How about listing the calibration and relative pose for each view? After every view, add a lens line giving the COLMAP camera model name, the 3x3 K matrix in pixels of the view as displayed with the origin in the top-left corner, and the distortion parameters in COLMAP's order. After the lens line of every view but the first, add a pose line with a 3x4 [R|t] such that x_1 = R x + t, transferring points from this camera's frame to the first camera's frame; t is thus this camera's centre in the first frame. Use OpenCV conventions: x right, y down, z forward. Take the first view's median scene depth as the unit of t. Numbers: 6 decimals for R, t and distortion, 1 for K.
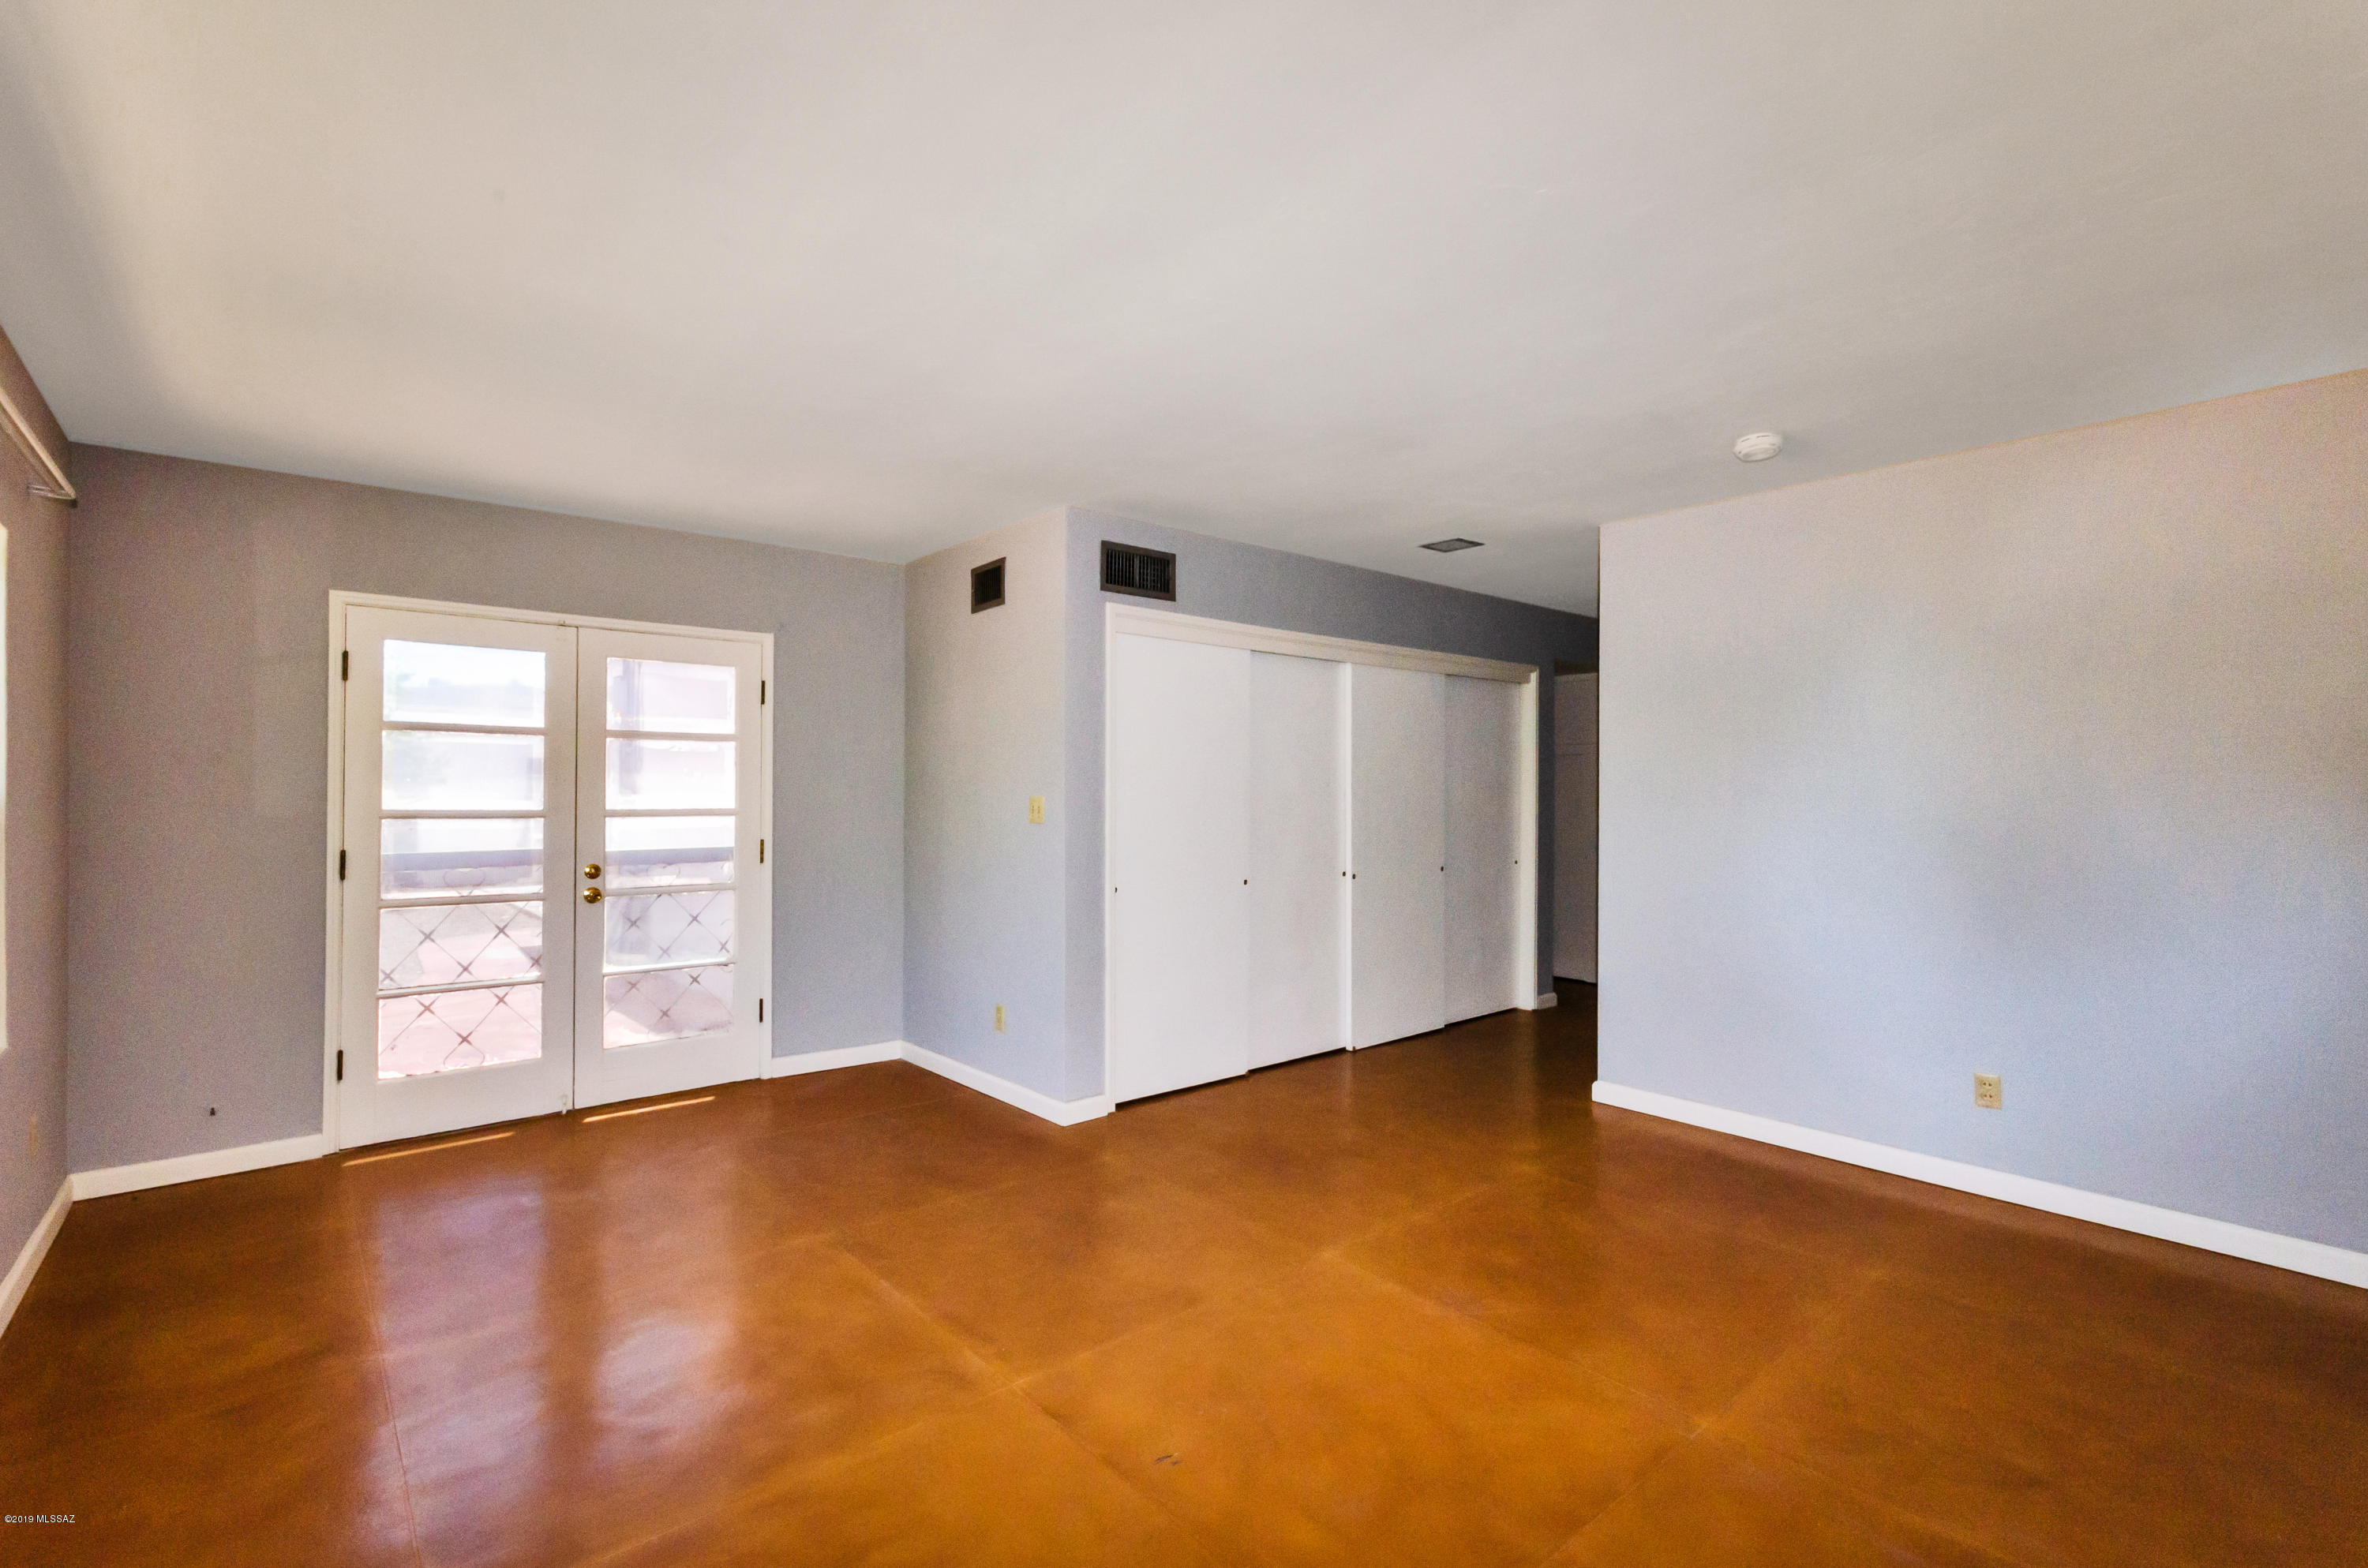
lens RADIAL K [[1052.2, 0, 1182.8], [0, 1052.2, 788.3], [0, 0, 1]] dist [0.000743, -0.000006]
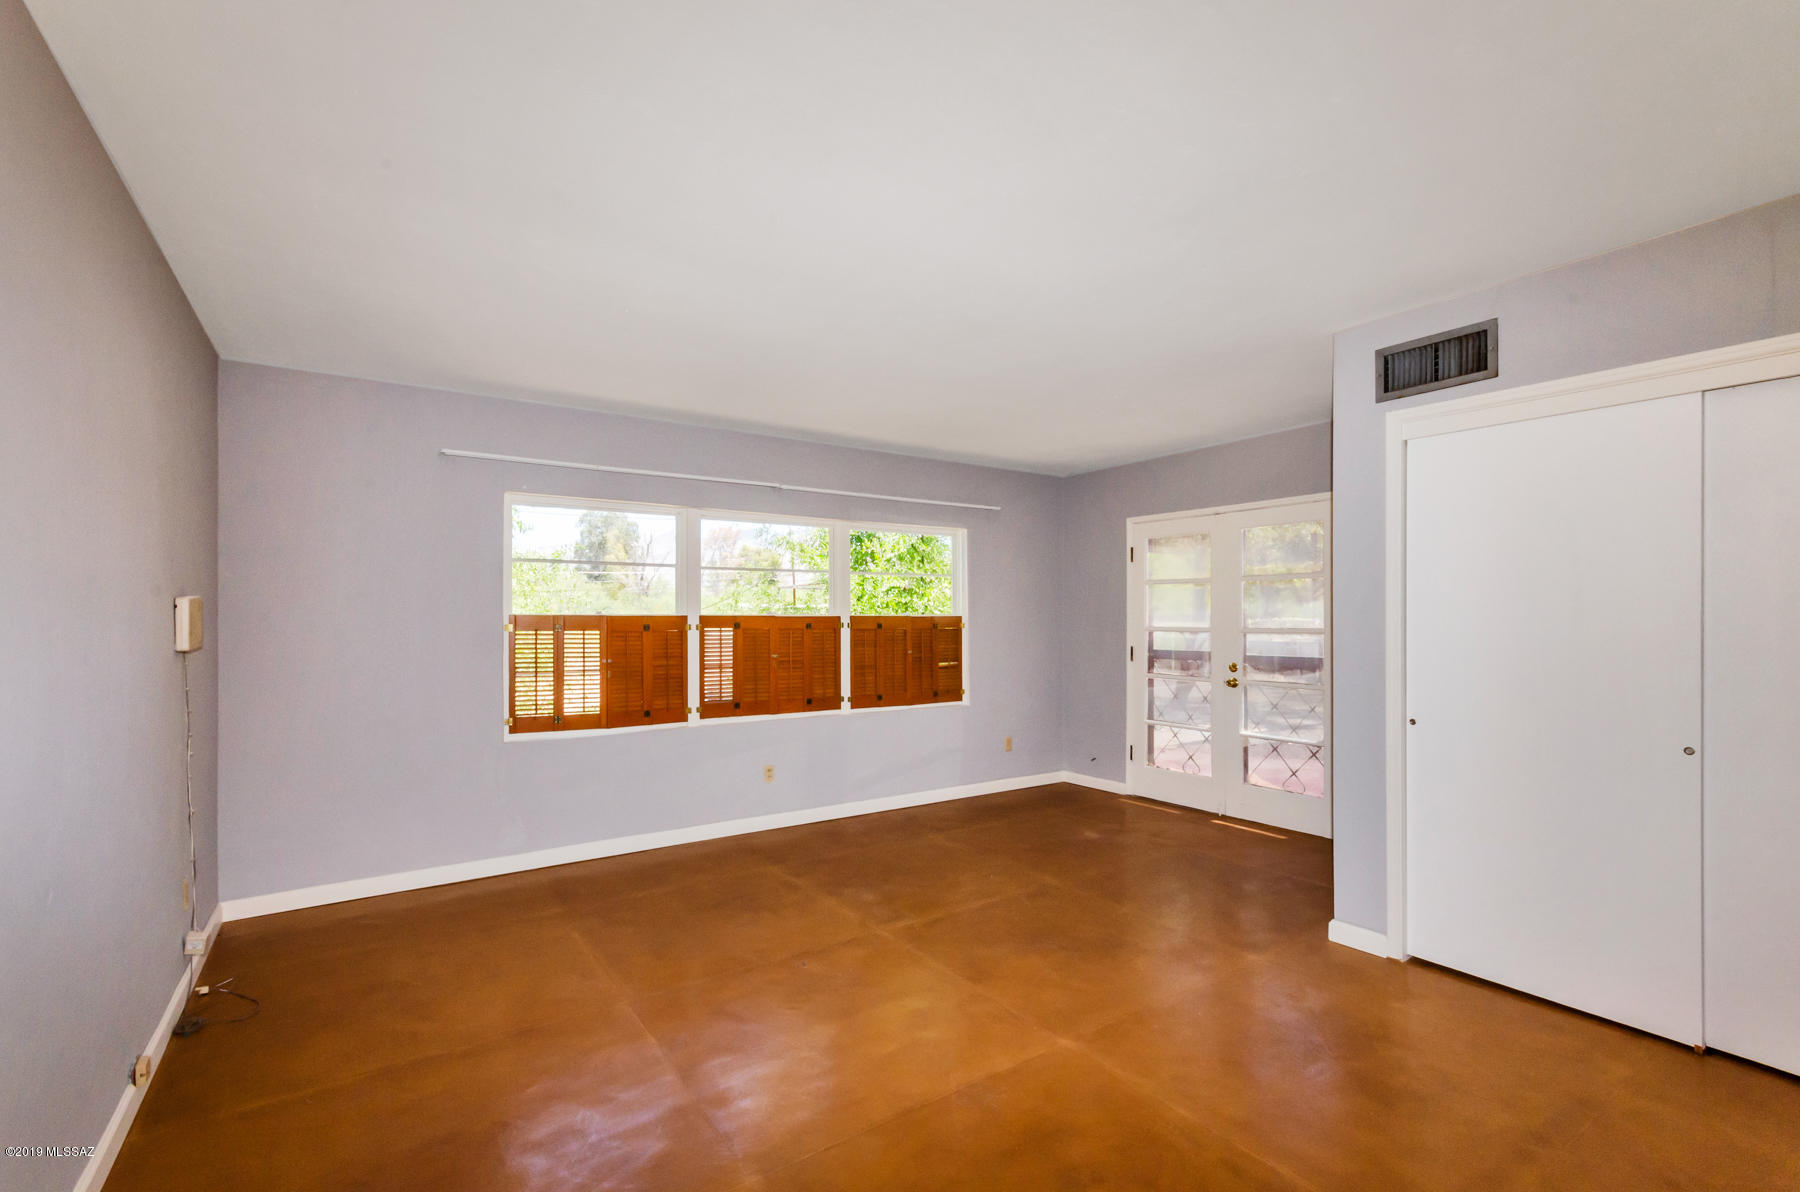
lens RADIAL K [[793.1, 0, 899.5], [0, 793.1, 617.9], [0, 0, 1]] dist [0.000038, 0.000050]
pose [[-0.101607, -0.002192, -0.994822, 0.700020], [0.008412, 0.999960, -0.003063, 0.005074], [0.994789, -0.008680, -0.101585, 0.661353]]
